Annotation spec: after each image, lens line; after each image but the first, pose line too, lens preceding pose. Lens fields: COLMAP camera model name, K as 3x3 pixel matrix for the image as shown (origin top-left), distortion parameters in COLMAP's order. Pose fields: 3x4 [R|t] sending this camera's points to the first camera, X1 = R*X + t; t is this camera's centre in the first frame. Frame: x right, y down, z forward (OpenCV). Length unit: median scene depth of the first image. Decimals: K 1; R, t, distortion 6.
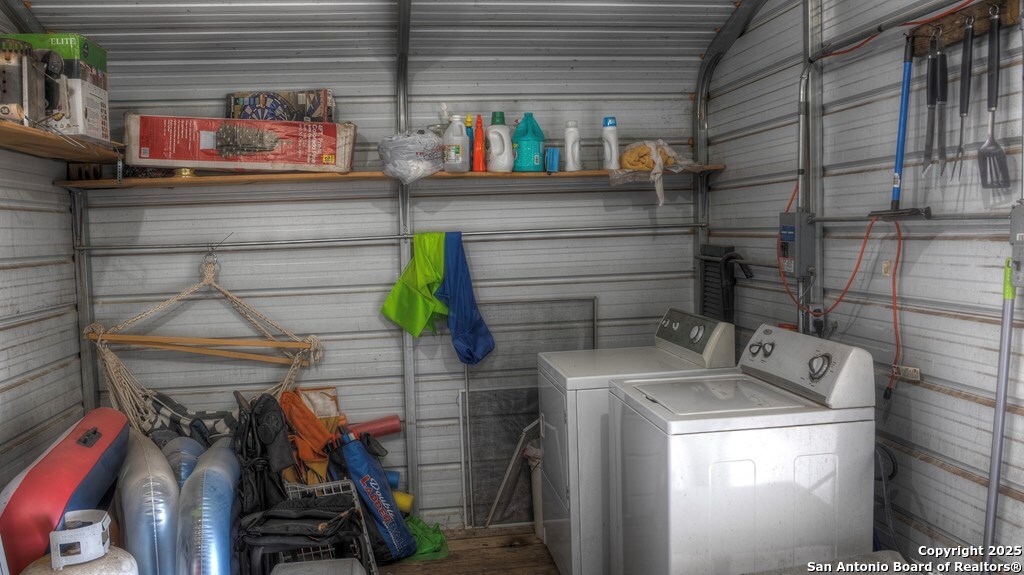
lens RADIAL K [[861.3, 0, 508.3], [0, 861.3, 290.2], [0, 0, 1]] dist [-0.064344, 0.021090]
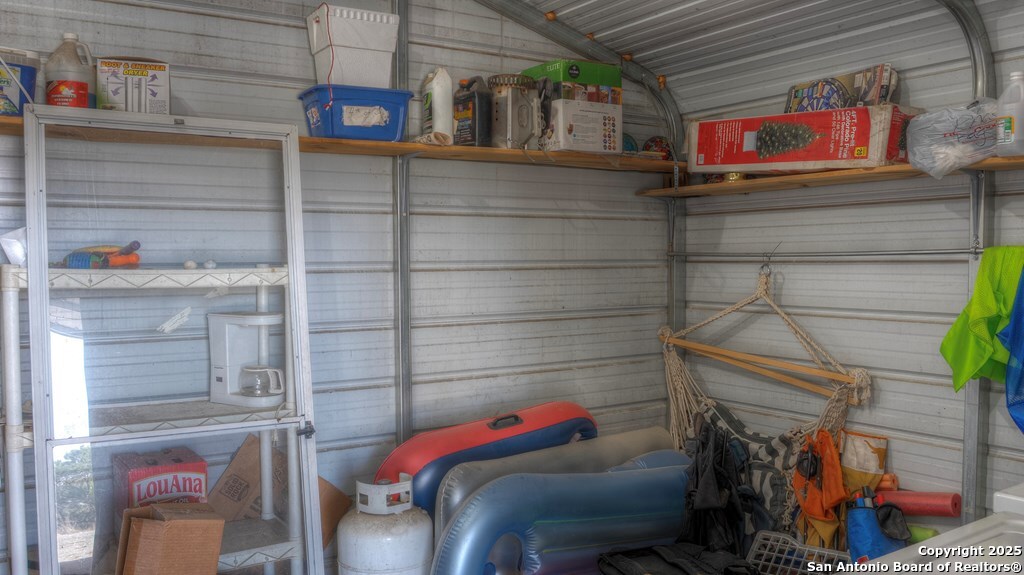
lens RADIAL K [[861.3, 0, 509.2], [0, 861.3, 288.6], [0, 0, 1]] dist [-0.064344, 0.021090]
pose [[0.426505, 0.061044, -0.902423, 0.365754], [-0.070078, 0.996951, 0.034318, -0.028607], [0.901766, 0.048603, 0.429483, 0.356609]]
